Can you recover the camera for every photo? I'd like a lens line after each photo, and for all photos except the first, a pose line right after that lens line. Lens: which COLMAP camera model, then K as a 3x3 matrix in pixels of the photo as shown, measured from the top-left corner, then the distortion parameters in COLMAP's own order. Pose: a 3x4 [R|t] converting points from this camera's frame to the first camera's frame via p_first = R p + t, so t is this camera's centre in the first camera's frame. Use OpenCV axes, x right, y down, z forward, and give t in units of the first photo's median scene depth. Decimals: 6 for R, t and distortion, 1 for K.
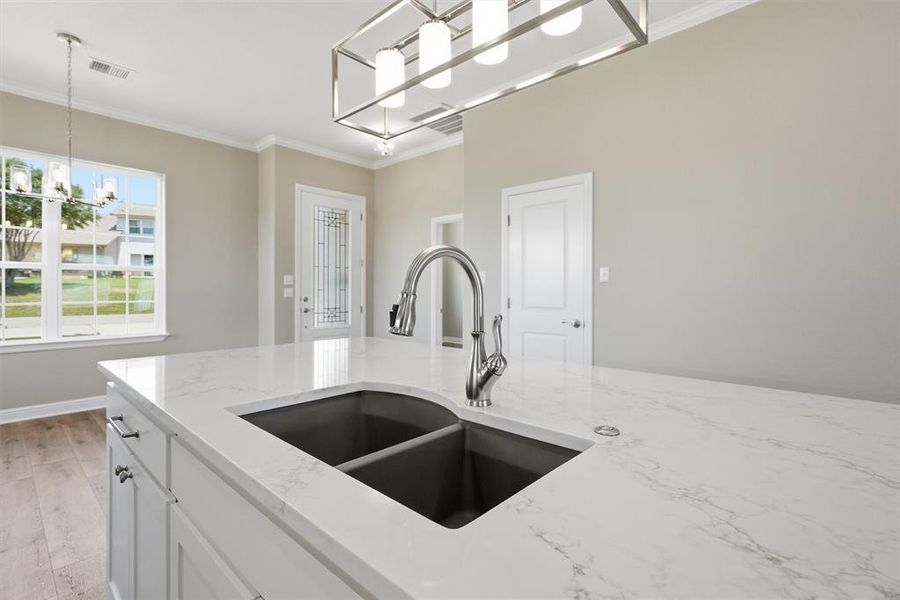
lens RADIAL K [[416.6, 0, 451.5], [0, 416.6, 287.1], [0, 0, 1]] dist [-0.003998, 0.000296]
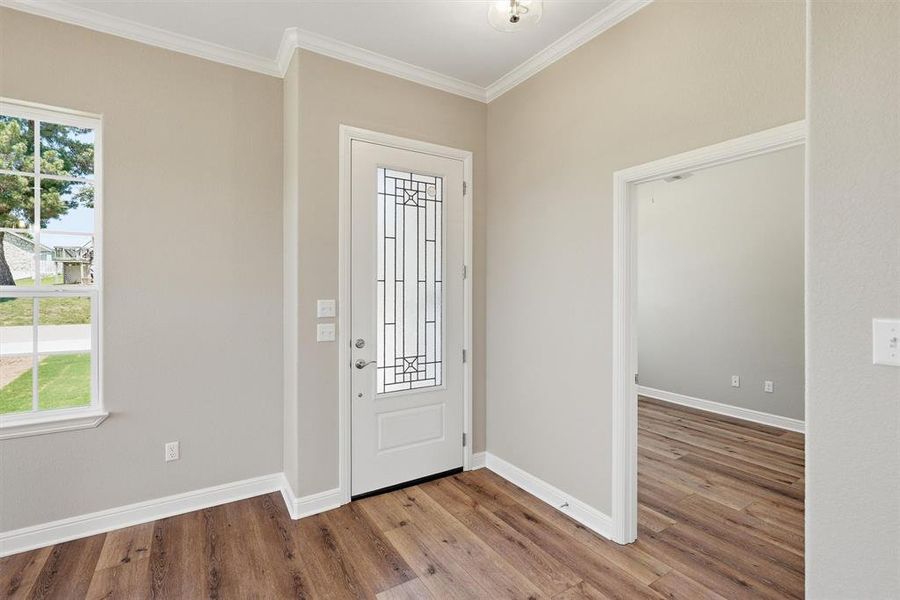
lens RADIAL K [[416.6, 0, 451.5], [0, 416.6, 287.1], [0, 0, 1]] dist [-0.003998, 0.000296]
pose [[0.963726, -0.000302, -0.266892, -0.092201], [0.000619, 0.999999, 0.001103, -0.041011], [0.266892, -0.001228, 0.963726, 0.498998]]
